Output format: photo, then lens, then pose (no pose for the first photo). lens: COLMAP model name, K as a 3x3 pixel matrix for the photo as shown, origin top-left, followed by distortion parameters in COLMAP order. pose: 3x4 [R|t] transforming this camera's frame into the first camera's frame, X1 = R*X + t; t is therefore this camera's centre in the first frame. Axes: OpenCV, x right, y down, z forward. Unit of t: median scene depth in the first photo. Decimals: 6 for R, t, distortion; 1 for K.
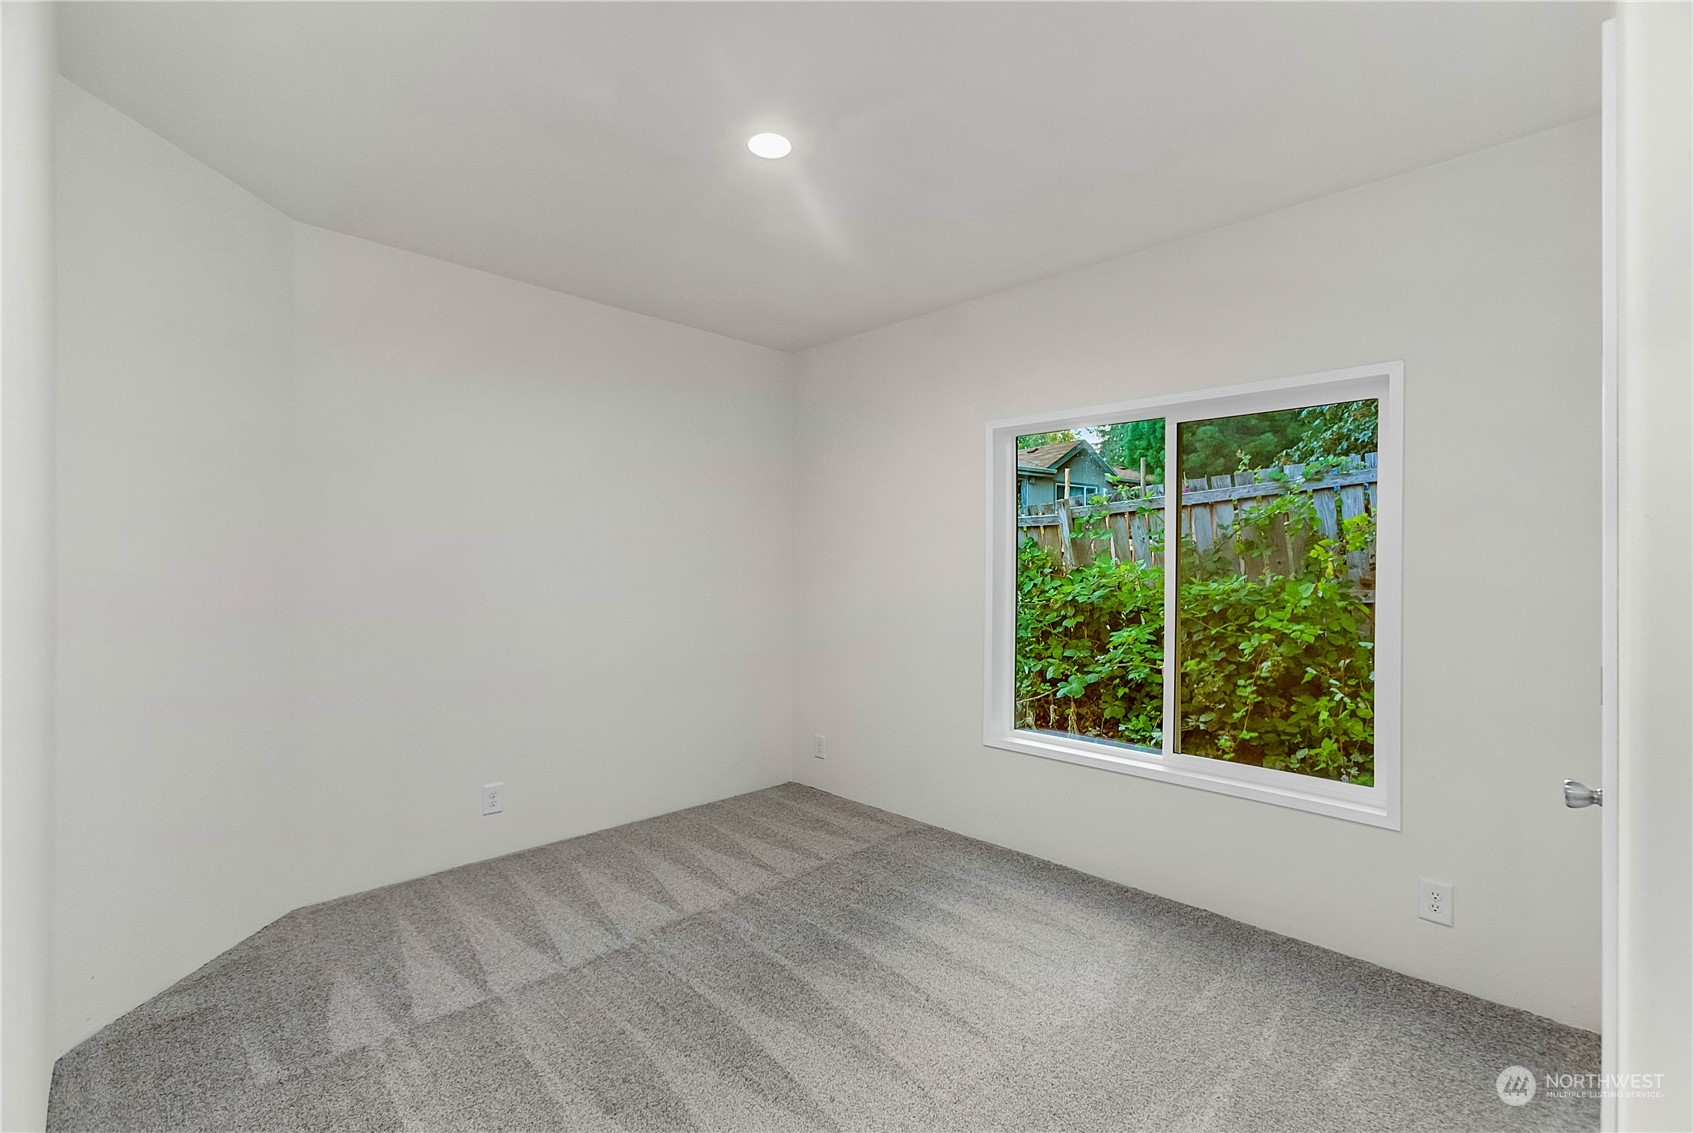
lens RADIAL K [[785.8, 0, 888.1], [0, 785.8, 563.5], [0, 0, 1]] dist [-0.000410, 0.000143]
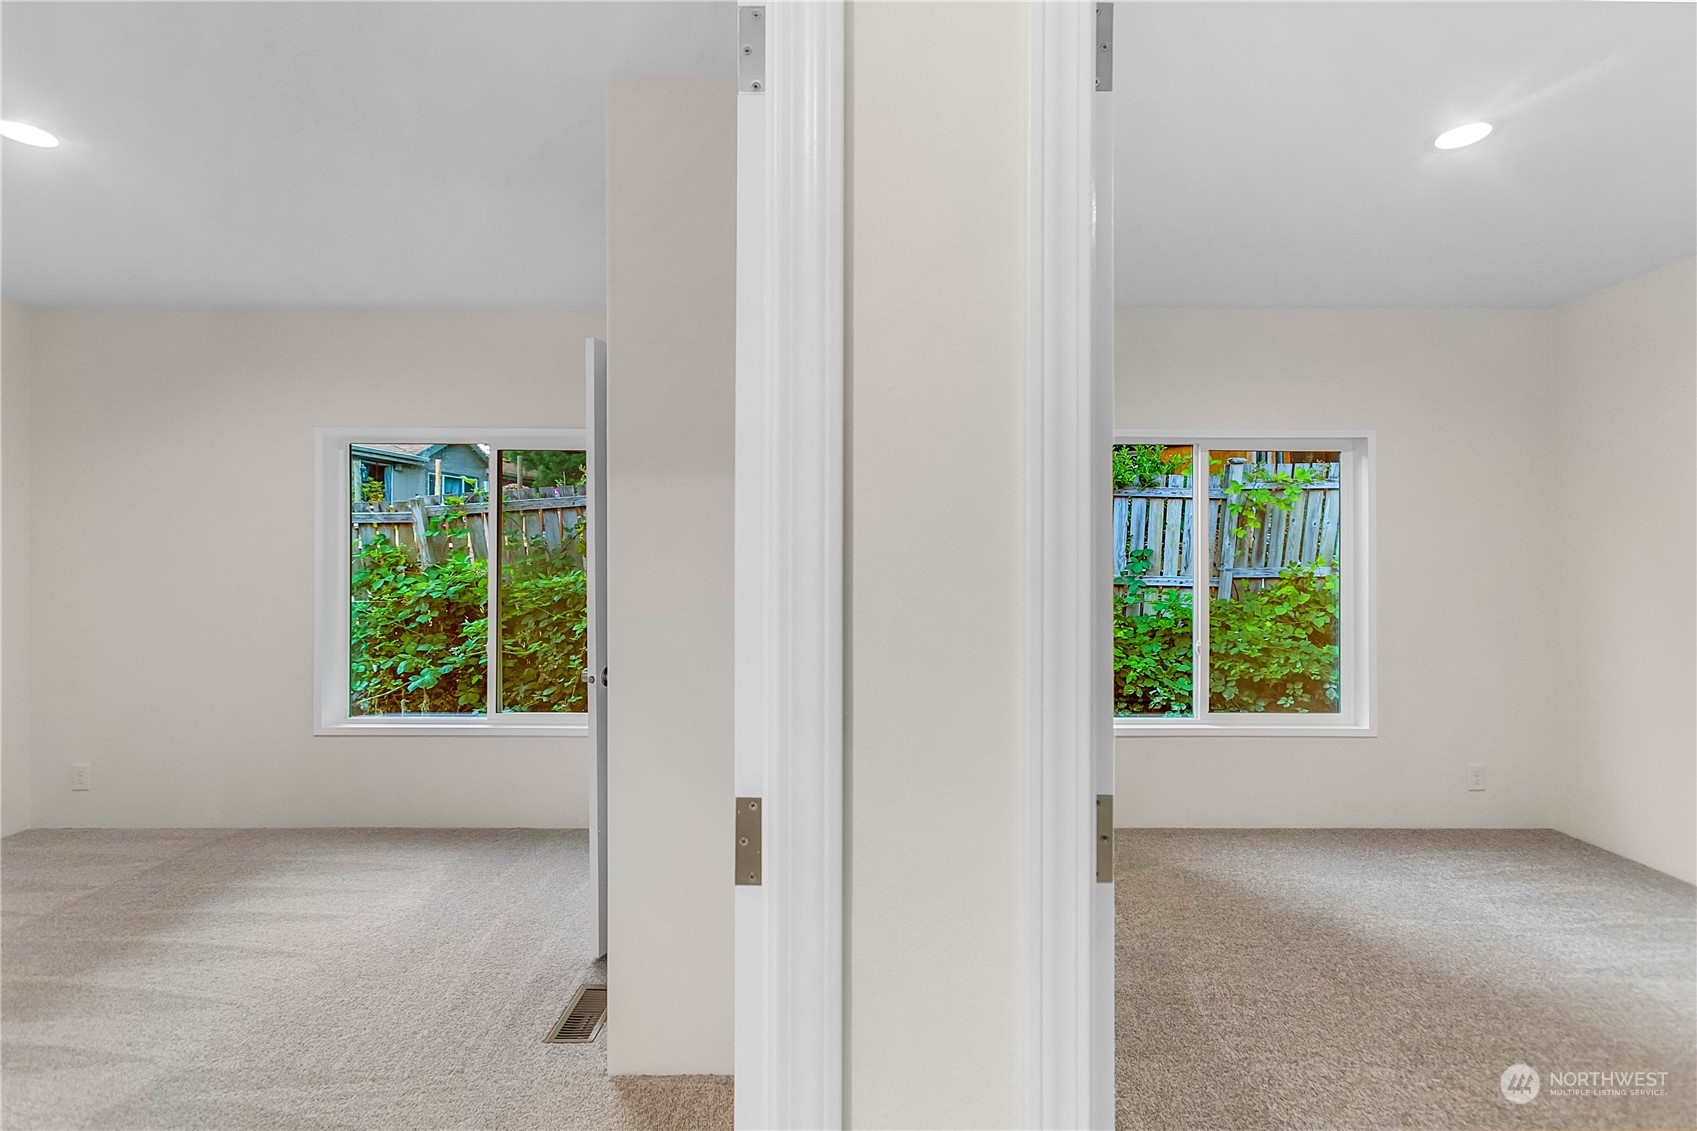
lens RADIAL K [[763.1, 0, 855.4], [0, 763.1, 563.3], [0, 0, 1]] dist [0.009422, 0.000752]
pose [[0.752527, -0.003461, 0.658552, -0.004478], [0.000464, 0.999989, 0.004725, -0.001418], [-0.658561, -0.003250, 0.752520, -0.140074]]
